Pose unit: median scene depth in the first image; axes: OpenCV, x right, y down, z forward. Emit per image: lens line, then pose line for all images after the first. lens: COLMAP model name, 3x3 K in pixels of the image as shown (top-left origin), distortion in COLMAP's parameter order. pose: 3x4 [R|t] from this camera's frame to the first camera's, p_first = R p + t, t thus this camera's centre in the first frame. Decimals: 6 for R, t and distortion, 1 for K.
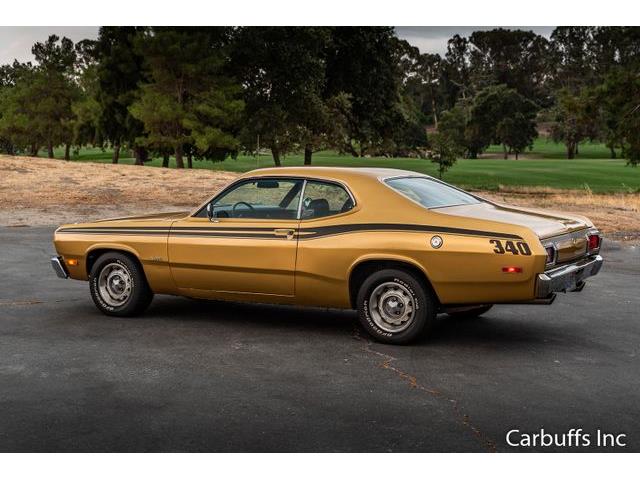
lens RADIAL K [[976.4, 0, 339.5], [0, 976.4, 240.7], [0, 0, 1]] dist [0.006630, 0.028680]
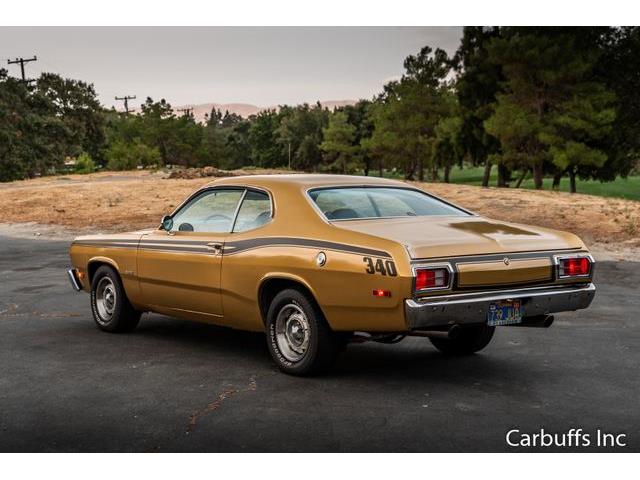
lens RADIAL K [[1105.6, 0, 347.3], [0, 1105.6, 239.0], [0, 0, 1]] dist [0.010575, 0.026451]
pose [[0.918025, 0.015653, -0.396213, 0.420745], [-0.027891, 0.999295, -0.025145, 0.006238], [0.395540, 0.034135, 0.917814, 0.085730]]
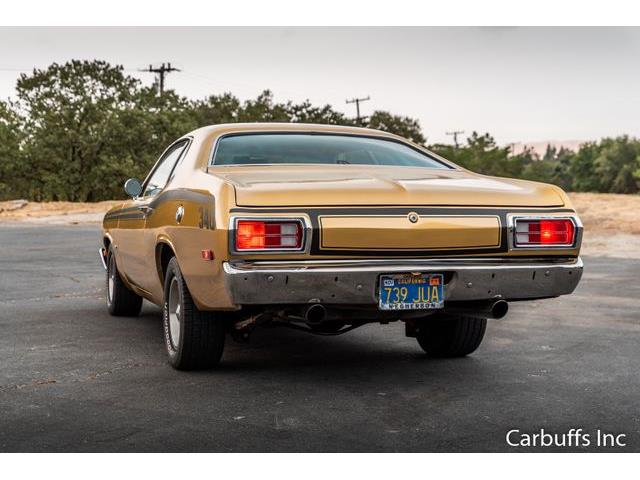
lens RADIAL K [[976.4, 0, 339.5], [0, 976.4, 240.7], [0, 0, 1]] dist [0.006630, 0.028680]
pose [[0.731560, 0.017284, -0.681558, 0.515201], [-0.055263, 0.997892, -0.034011, 0.029529], [0.679534, 0.062546, 0.730973, 0.489640]]
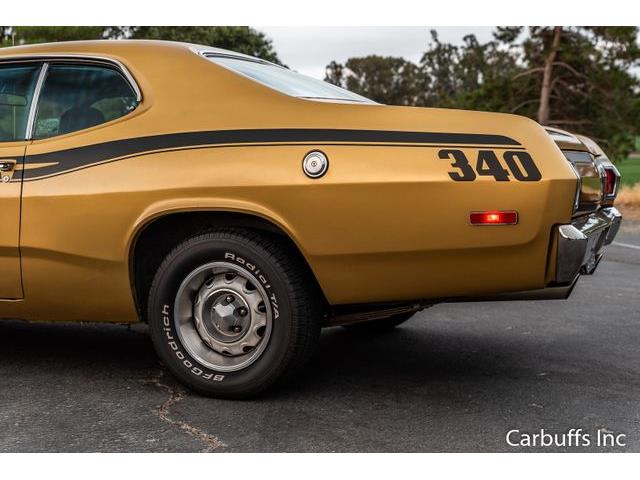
lens RADIAL K [[902.0, 0, 320.0], [0, 902.0, 240.0], [0, 0, 1]] dist [0.003906, -0.046906]
pose [[0.994749, -0.027846, 0.098486, 0.049950], [0.029438, 0.999458, -0.014748, 0.034110], [-0.098022, 0.017570, 0.995029, 0.492504]]
